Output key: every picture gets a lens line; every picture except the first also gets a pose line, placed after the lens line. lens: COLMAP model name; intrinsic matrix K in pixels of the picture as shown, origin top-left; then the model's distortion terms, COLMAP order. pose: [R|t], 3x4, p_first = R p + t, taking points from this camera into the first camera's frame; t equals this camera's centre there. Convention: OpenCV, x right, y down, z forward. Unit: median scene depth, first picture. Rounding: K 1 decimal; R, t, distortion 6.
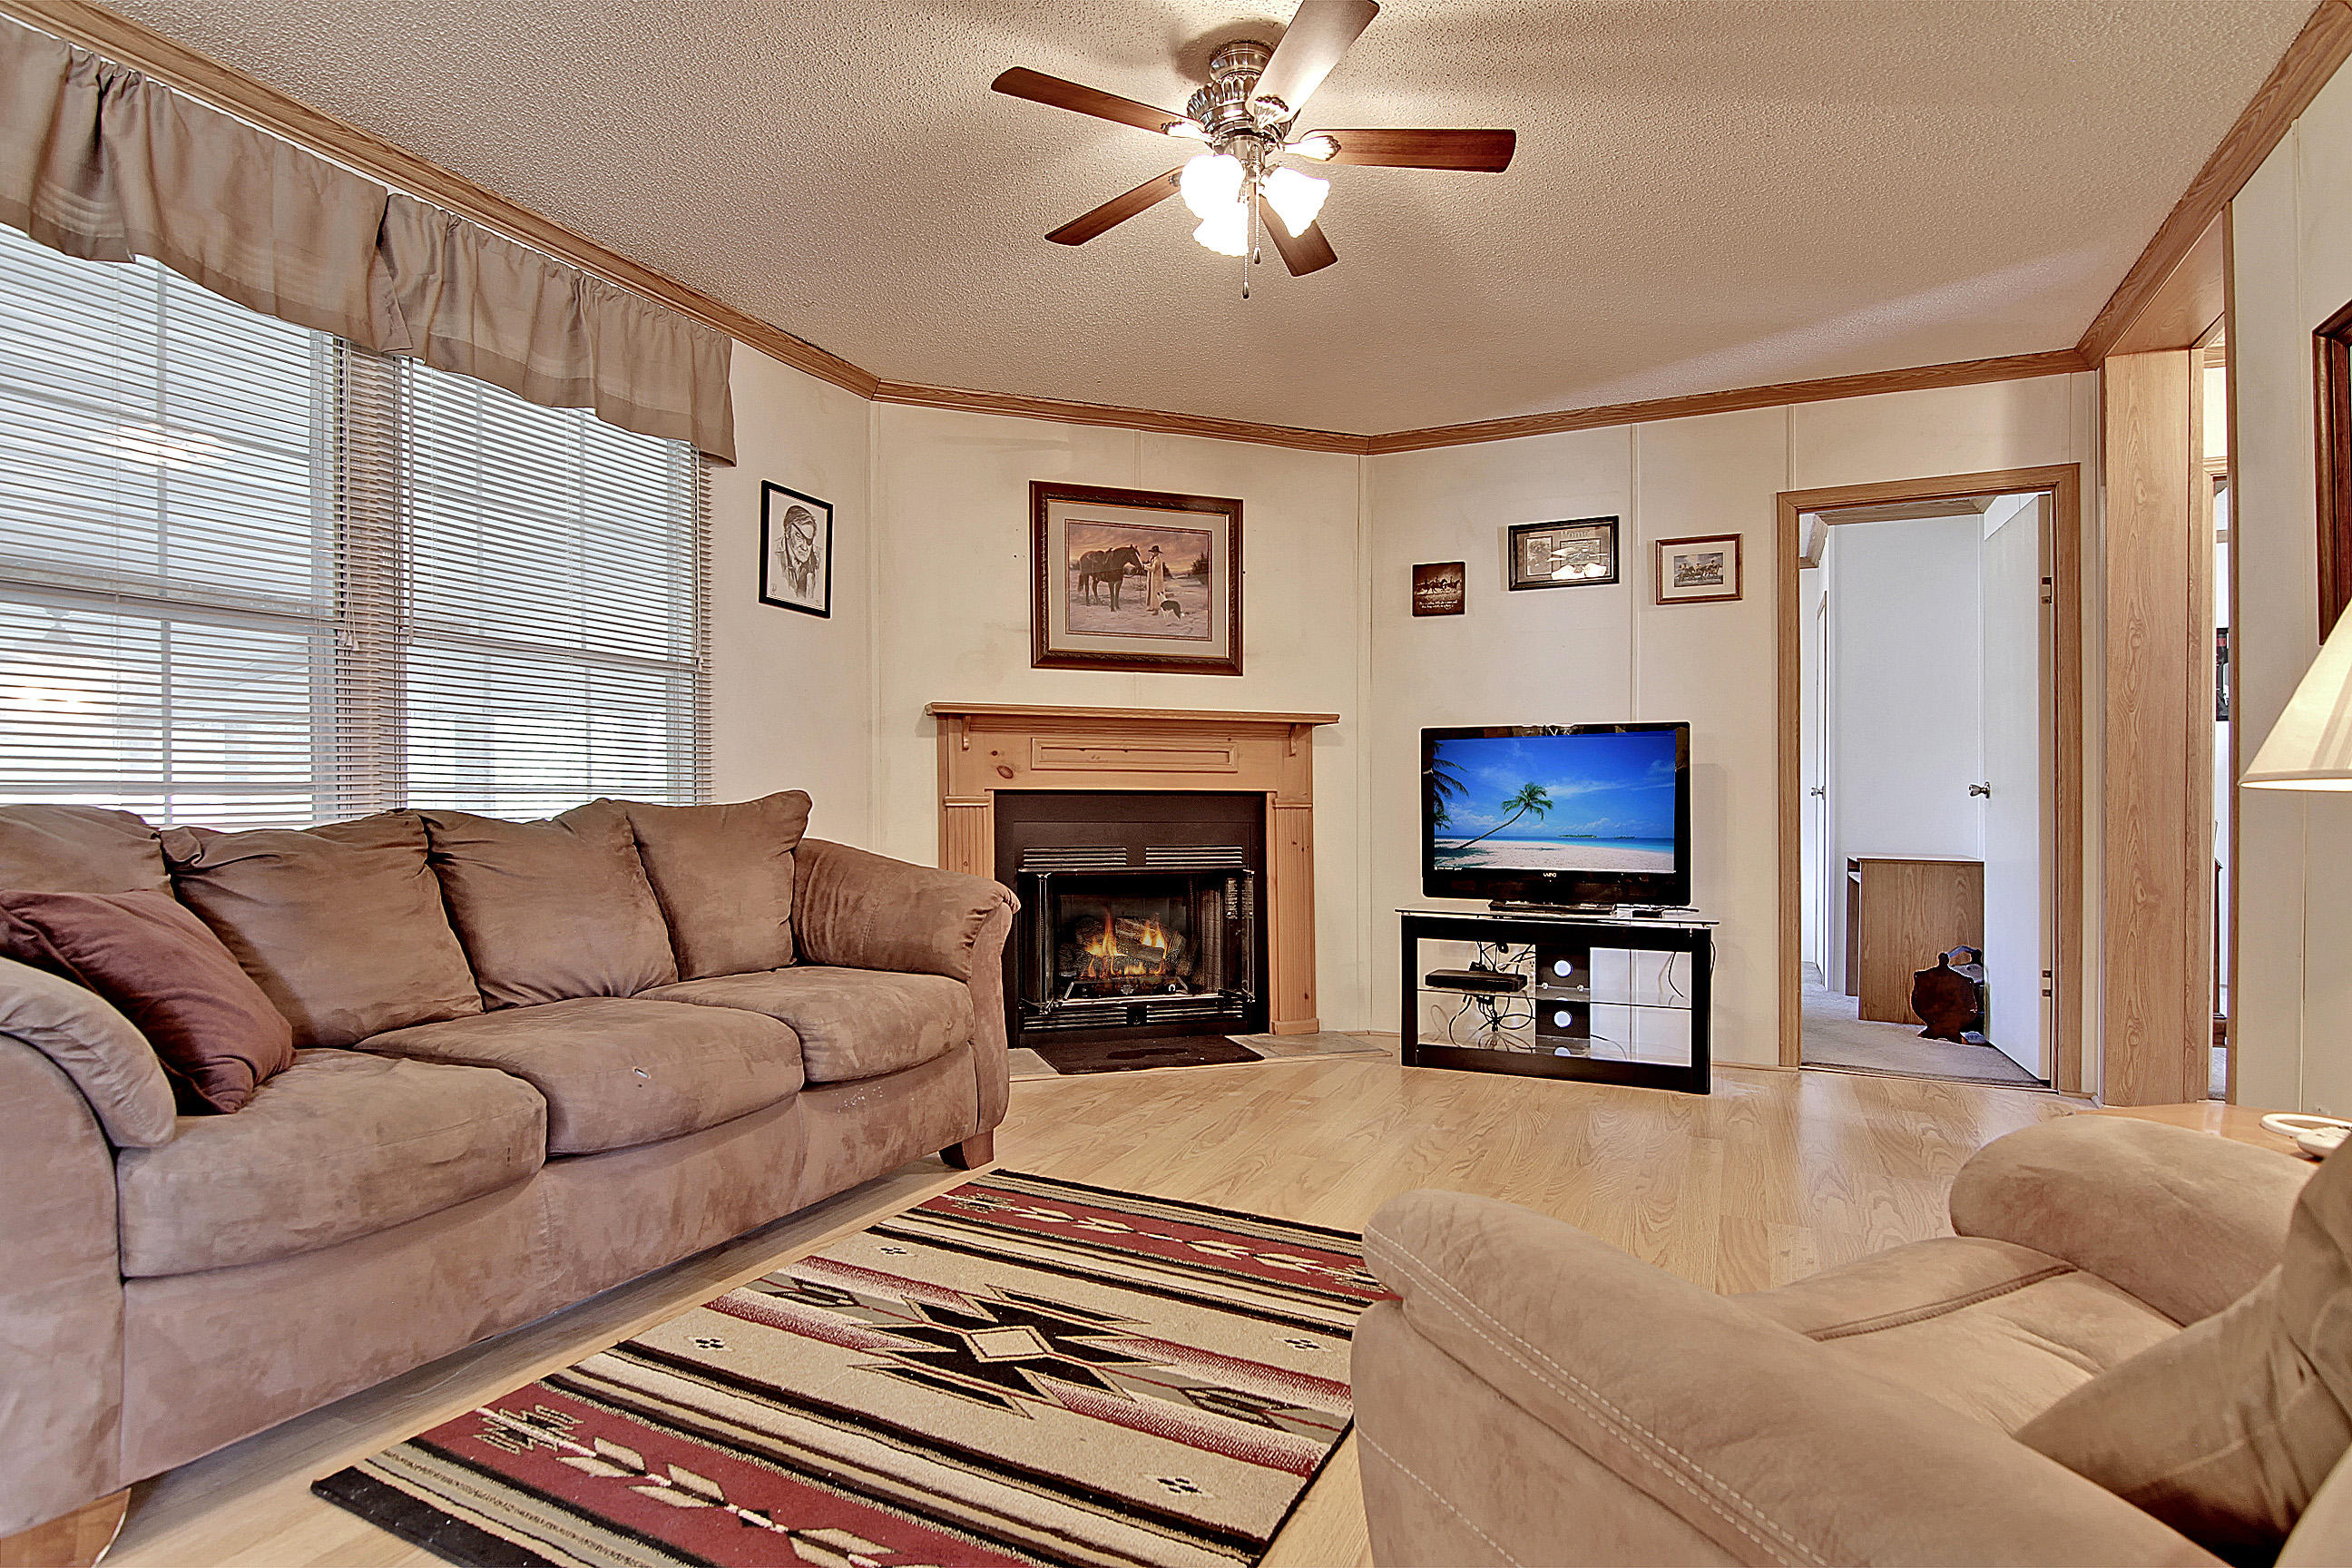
lens RADIAL K [[1205.0, 0, 1196.2], [0, 1205.0, 804.8], [0, 0, 1]] dist [0.006677, -0.009763]
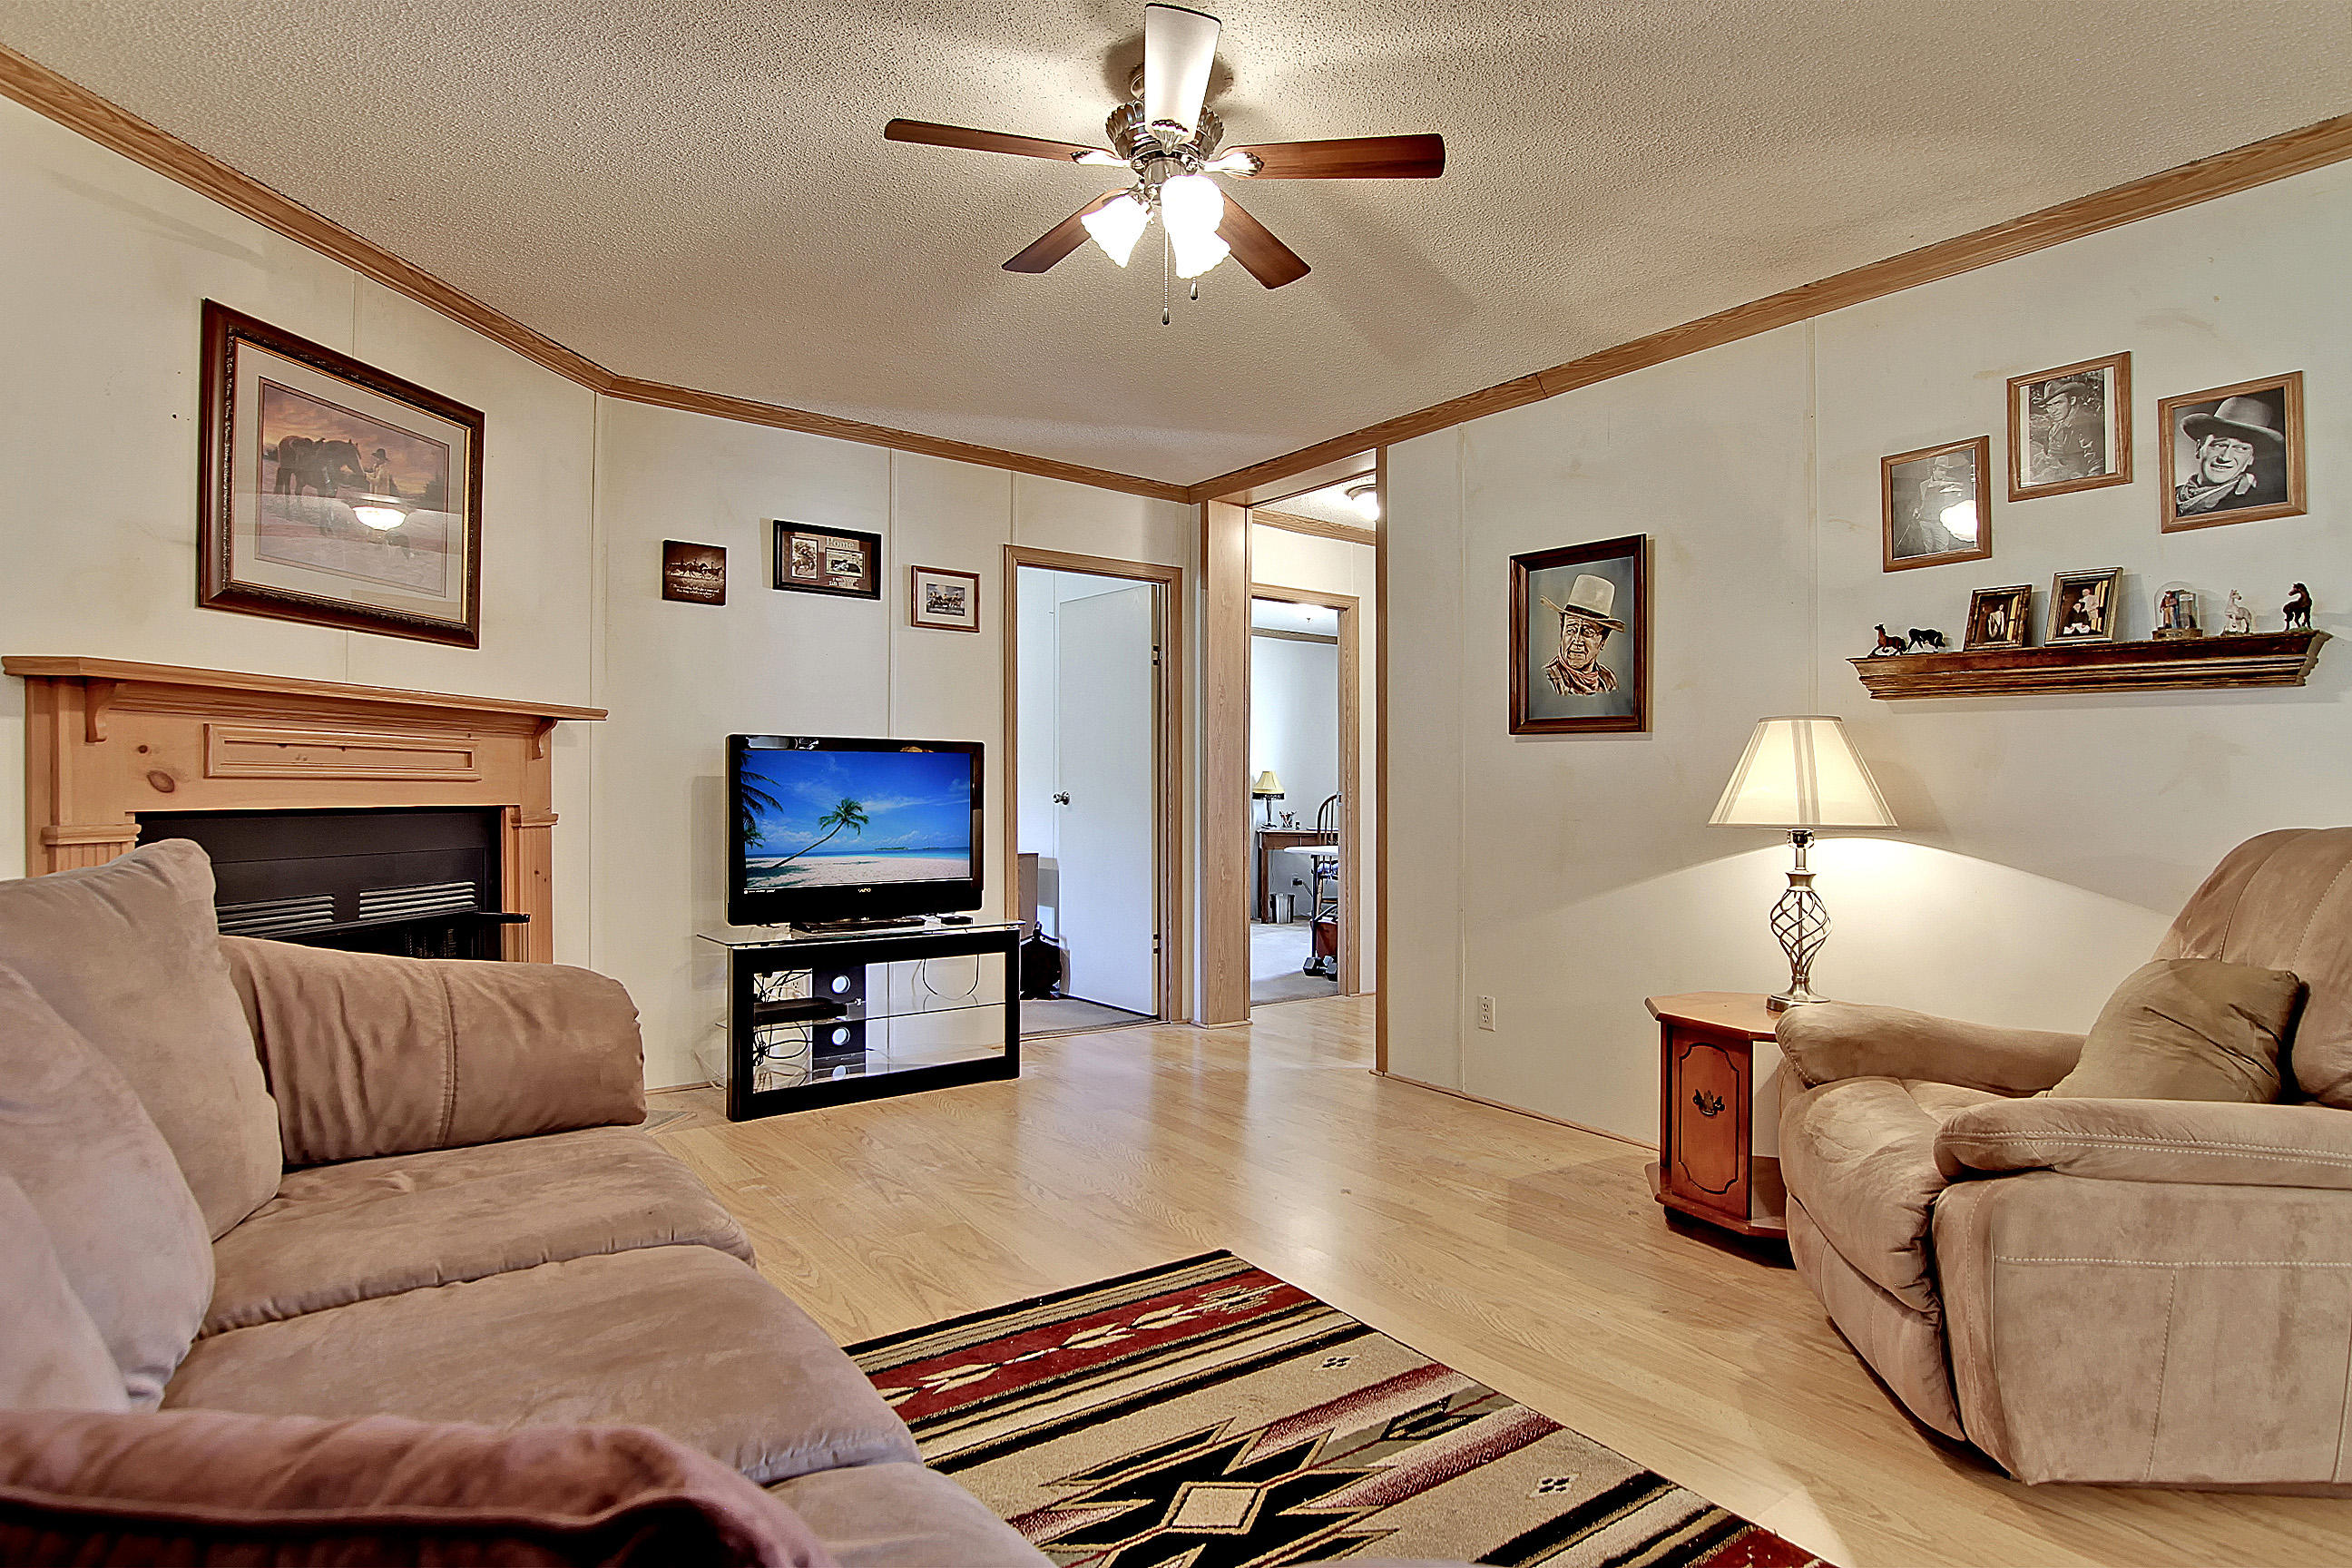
lens RADIAL K [[1205.0, 0, 1193.0], [0, 1205.0, 761.8], [0, 0, 1]] dist [0.006677, -0.009763]
pose [[0.476239, 0.019295, 0.879104, -0.432548], [-0.002791, 0.999787, -0.020431, -0.026868], [-0.879312, 0.007277, 0.476191, 0.287229]]
